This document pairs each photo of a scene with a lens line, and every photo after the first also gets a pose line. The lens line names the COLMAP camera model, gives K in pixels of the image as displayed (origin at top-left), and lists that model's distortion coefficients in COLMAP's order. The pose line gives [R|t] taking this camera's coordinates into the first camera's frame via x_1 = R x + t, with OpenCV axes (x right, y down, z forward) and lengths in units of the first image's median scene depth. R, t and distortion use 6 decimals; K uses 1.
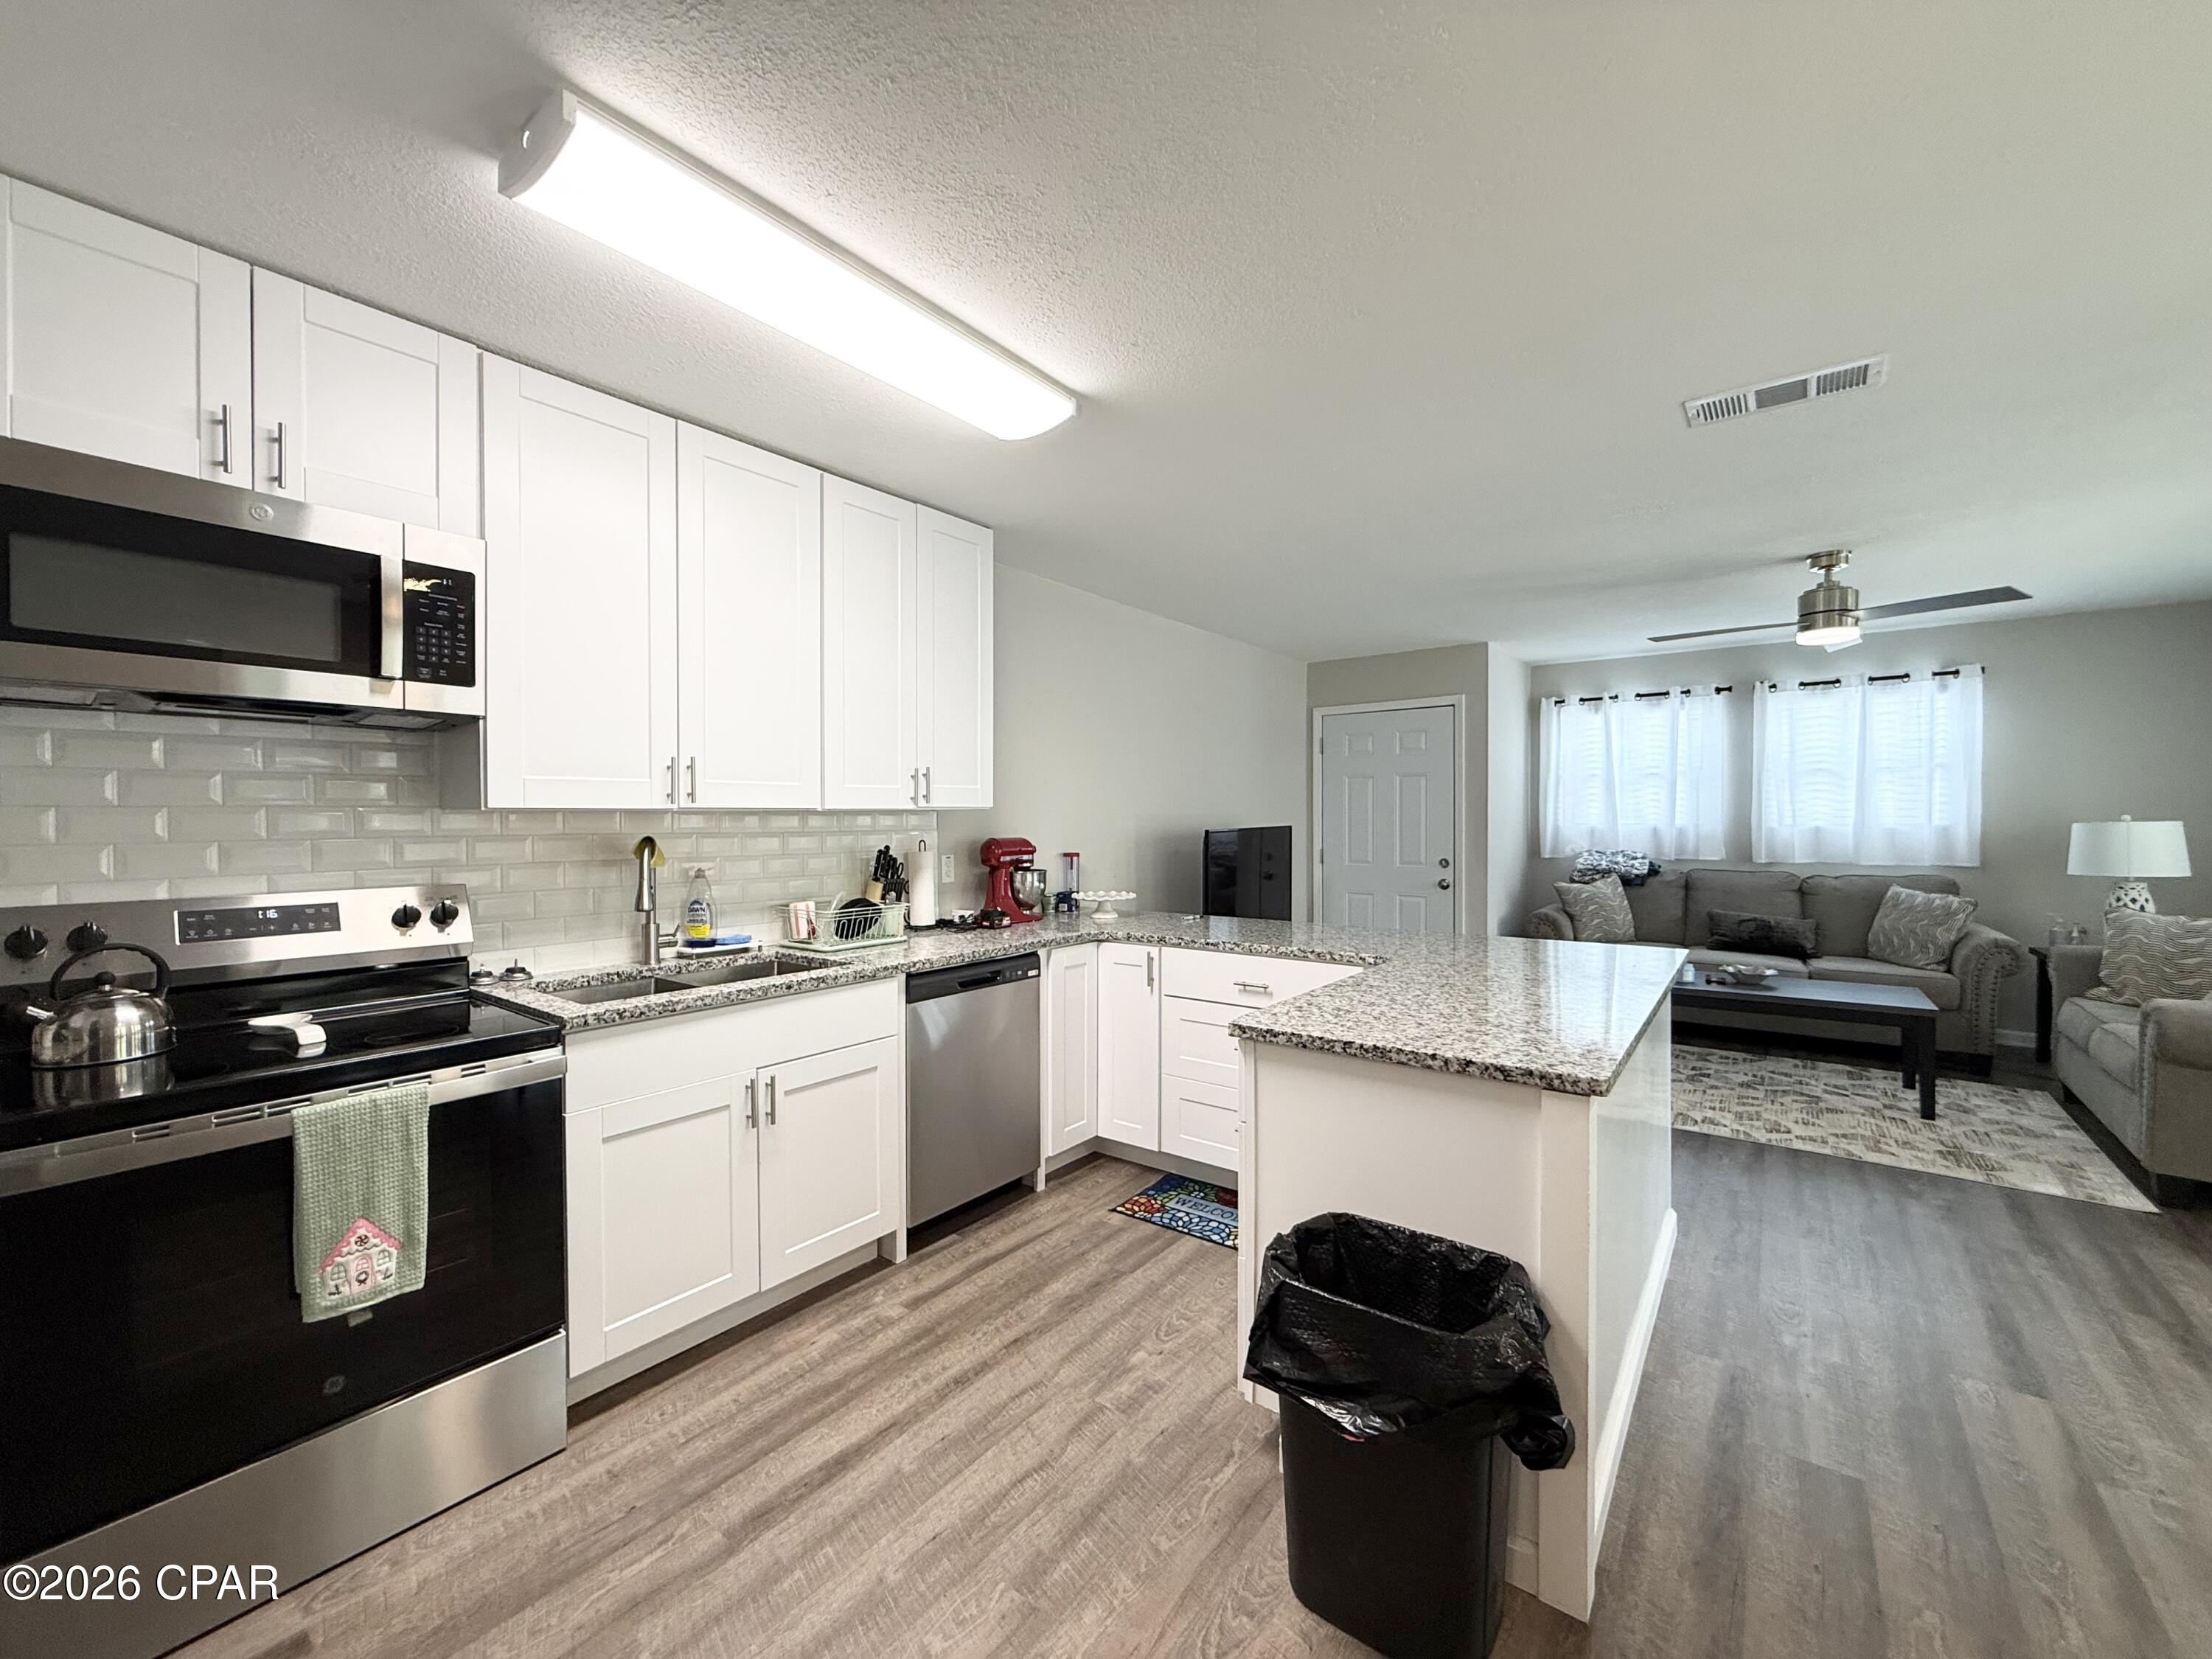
lens RADIAL K [[882.0, 0, 1098.3], [0, 882.0, 830.3], [0, 0, 1]] dist [-0.001084, 0.000483]
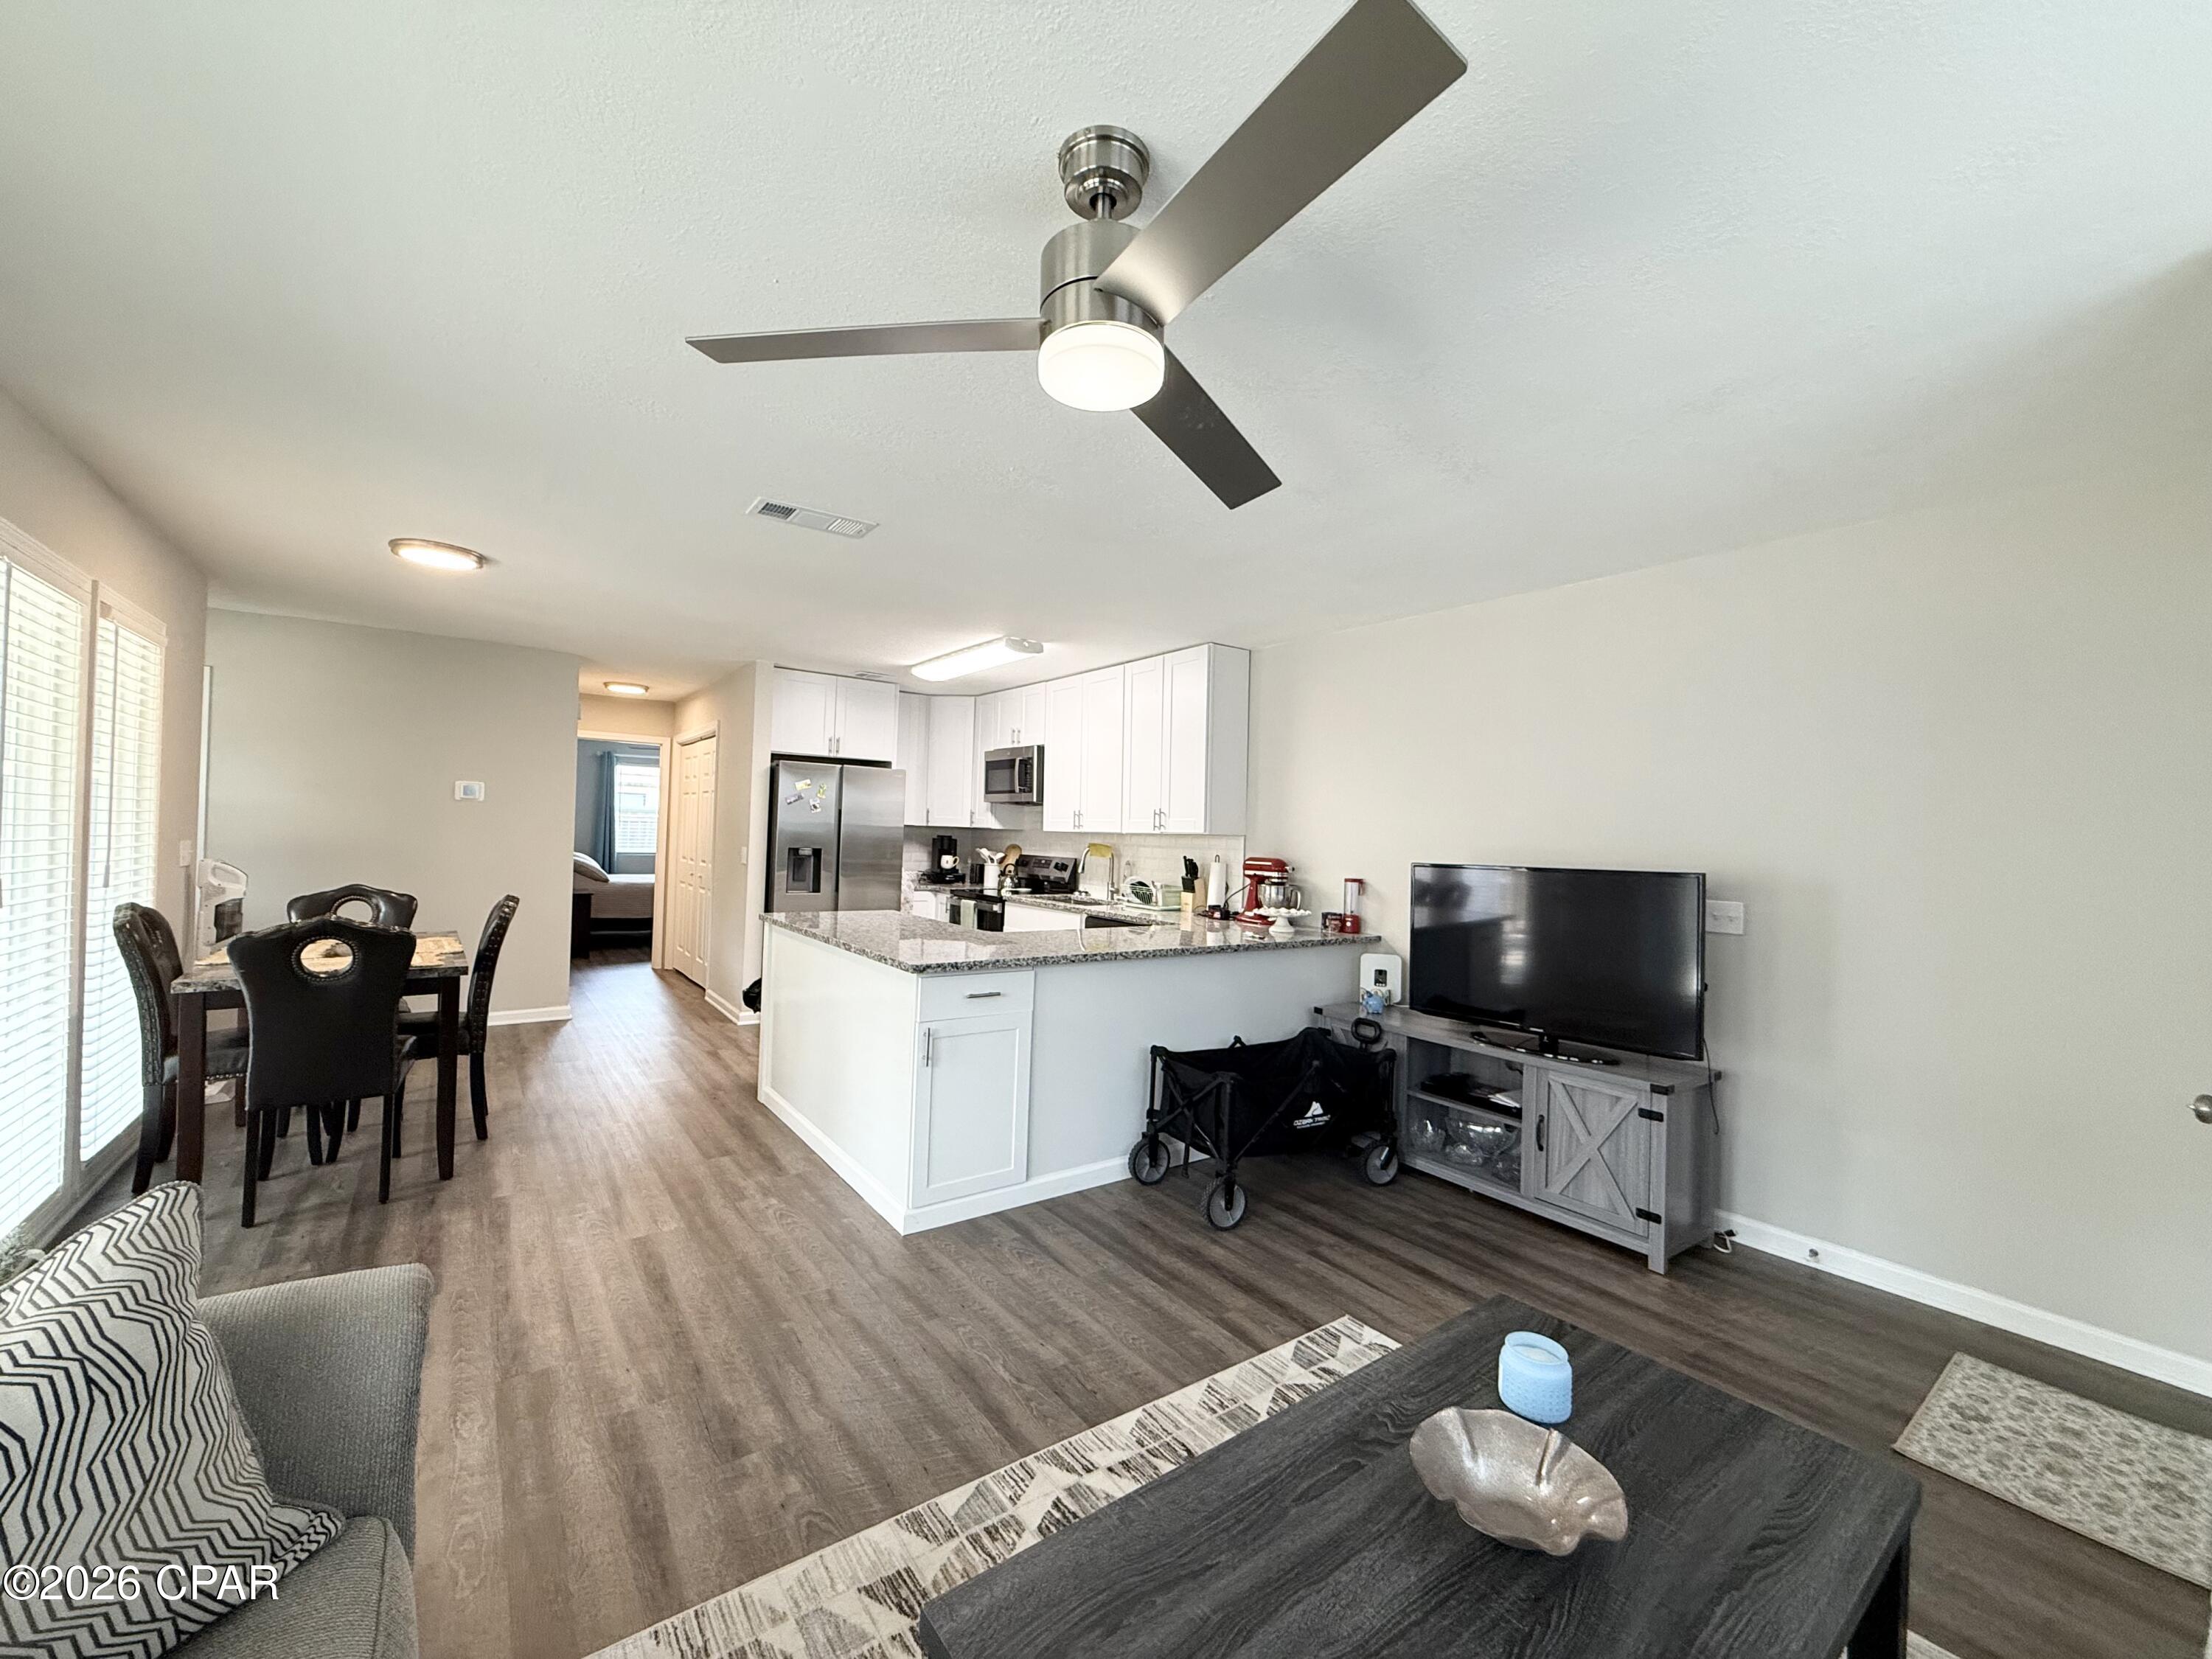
lens RADIAL K [[882.0, 0, 1097.8], [0, 882.0, 825.1], [0, 0, 1]] dist [-0.001084, 0.000483]
pose [[-0.280445, -0.016675, -0.959725, 1.358965], [-0.045551, 0.998954, -0.004046, -0.025519], [0.958789, 0.042582, -0.280911, 1.270110]]
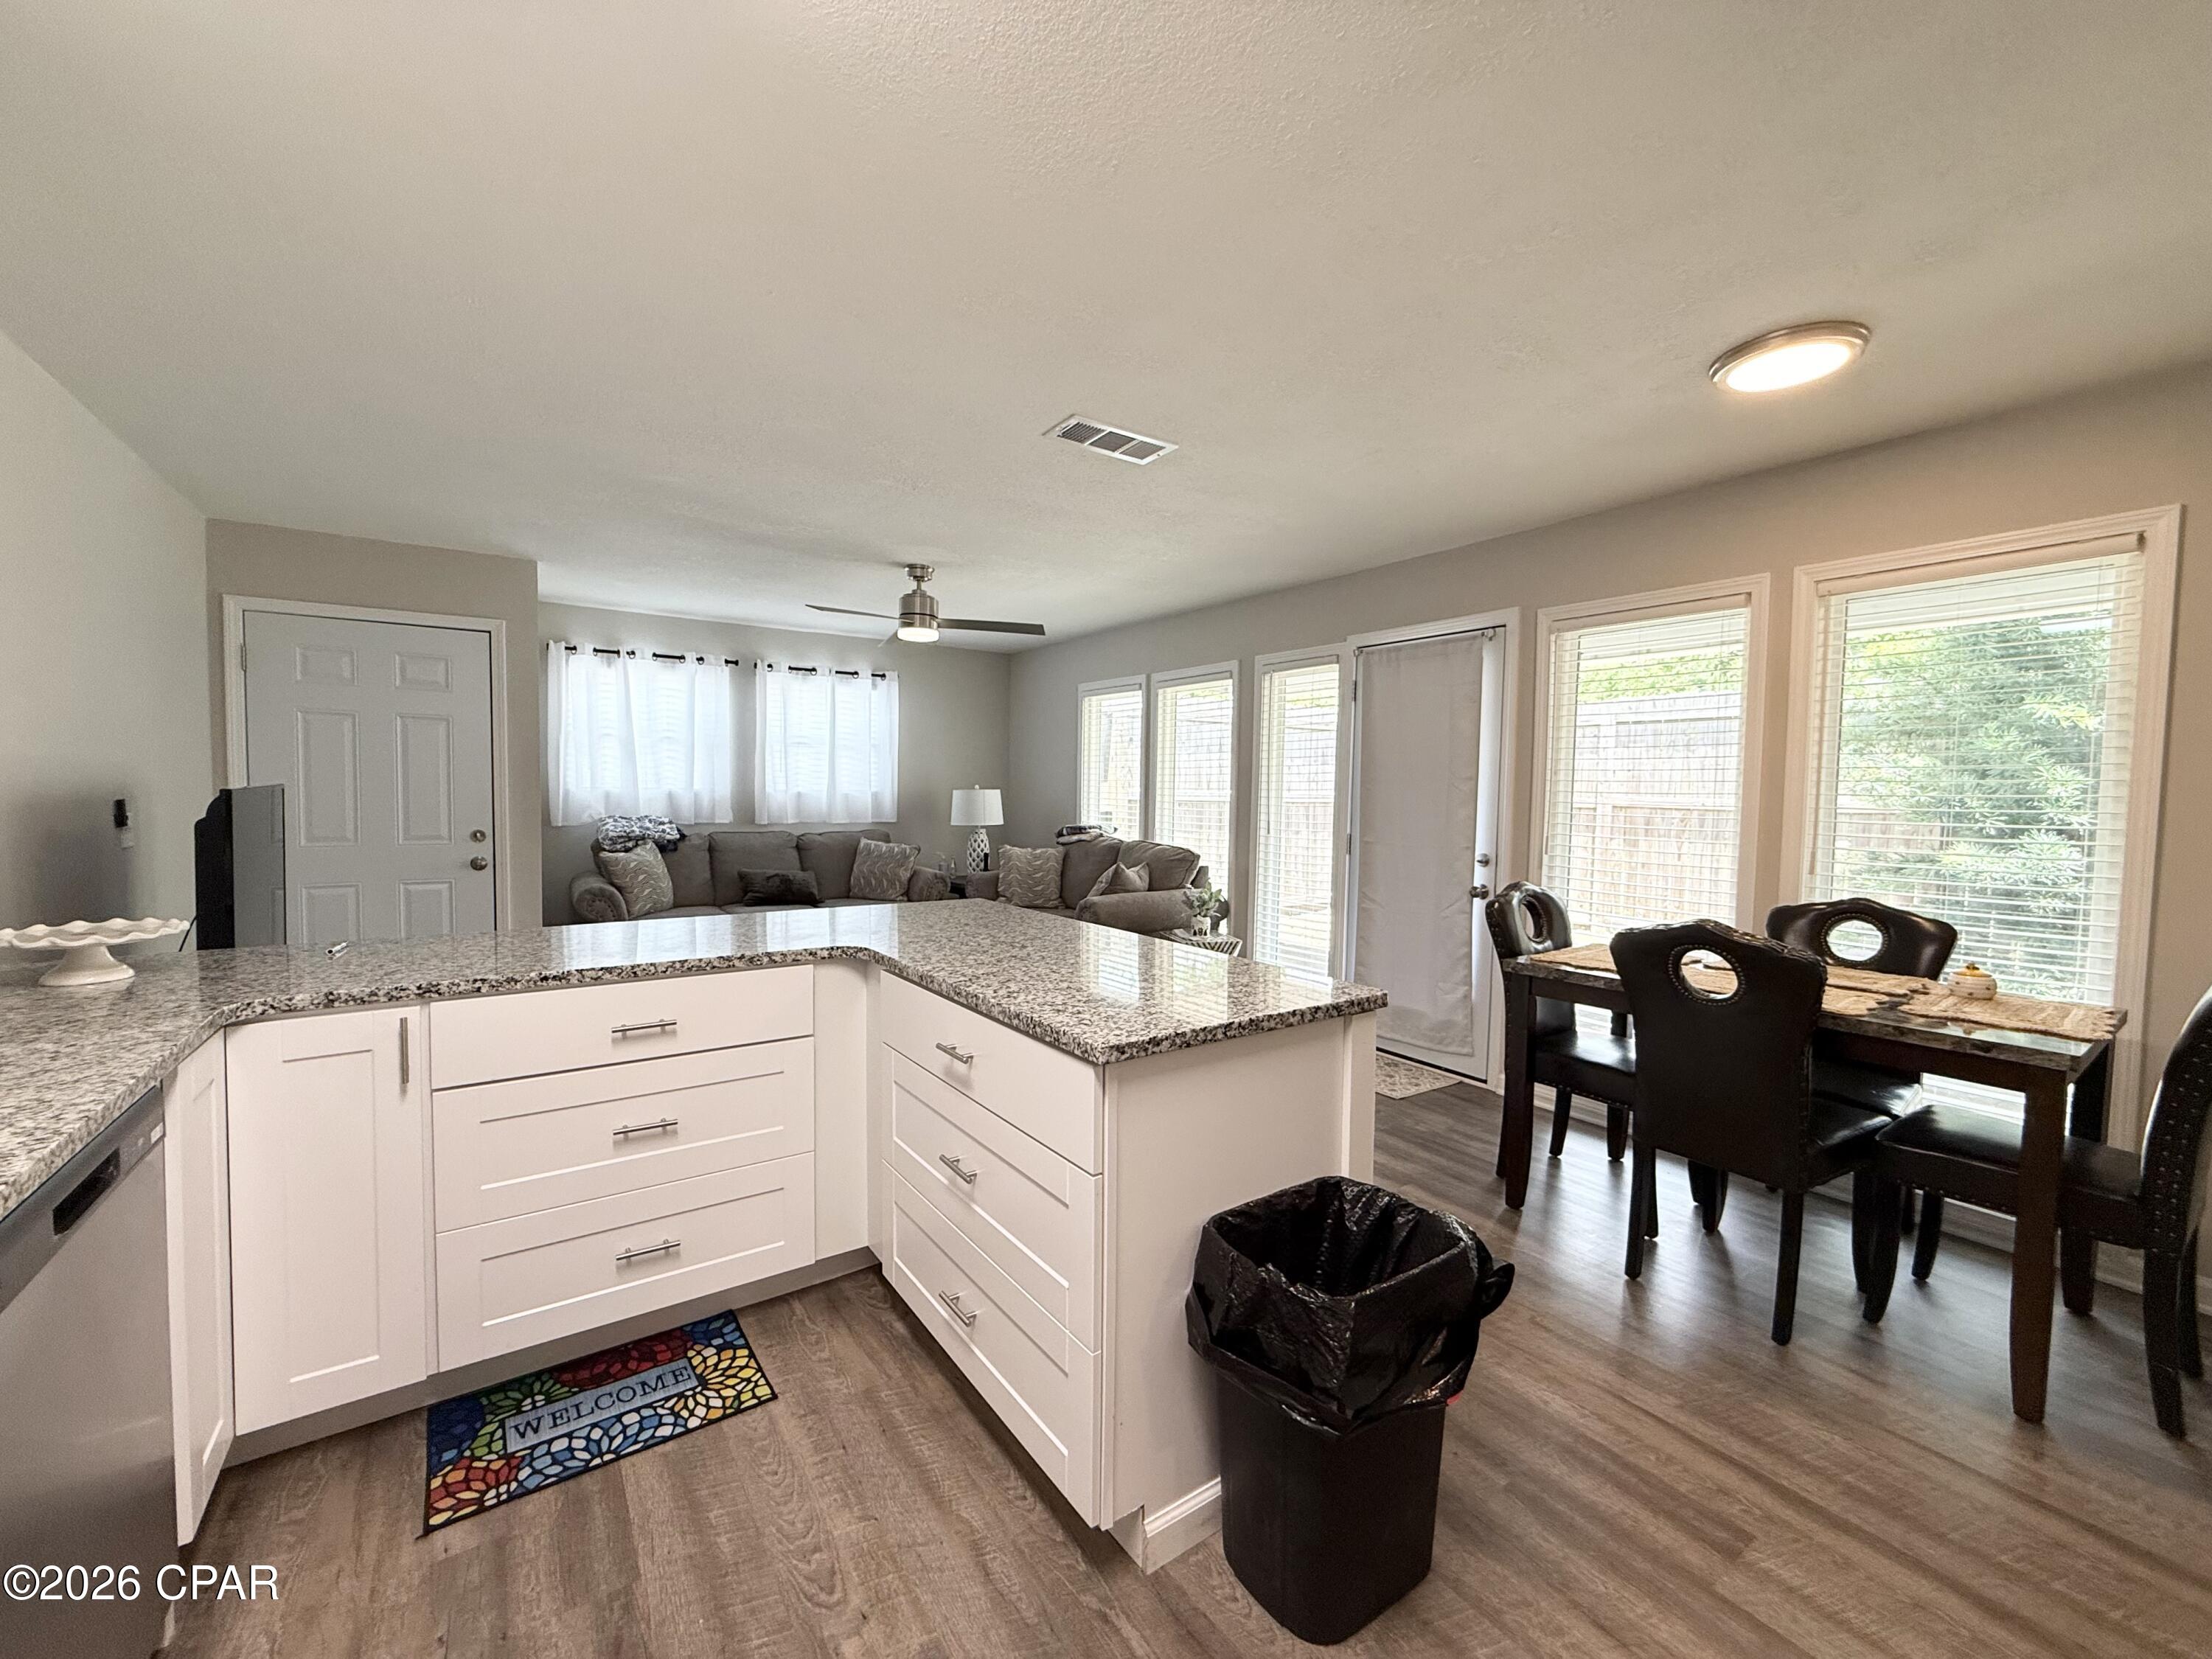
lens RADIAL K [[882.0, 0, 1099.2], [0, 882.0, 830.4], [0, 0, 1]] dist [-0.001084, 0.000483]
pose [[0.309410, -0.034395, 0.950307, -0.302153], [-0.000688, 0.999337, 0.036394, 0.006802], [-0.950929, -0.011914, 0.309181, 0.434625]]
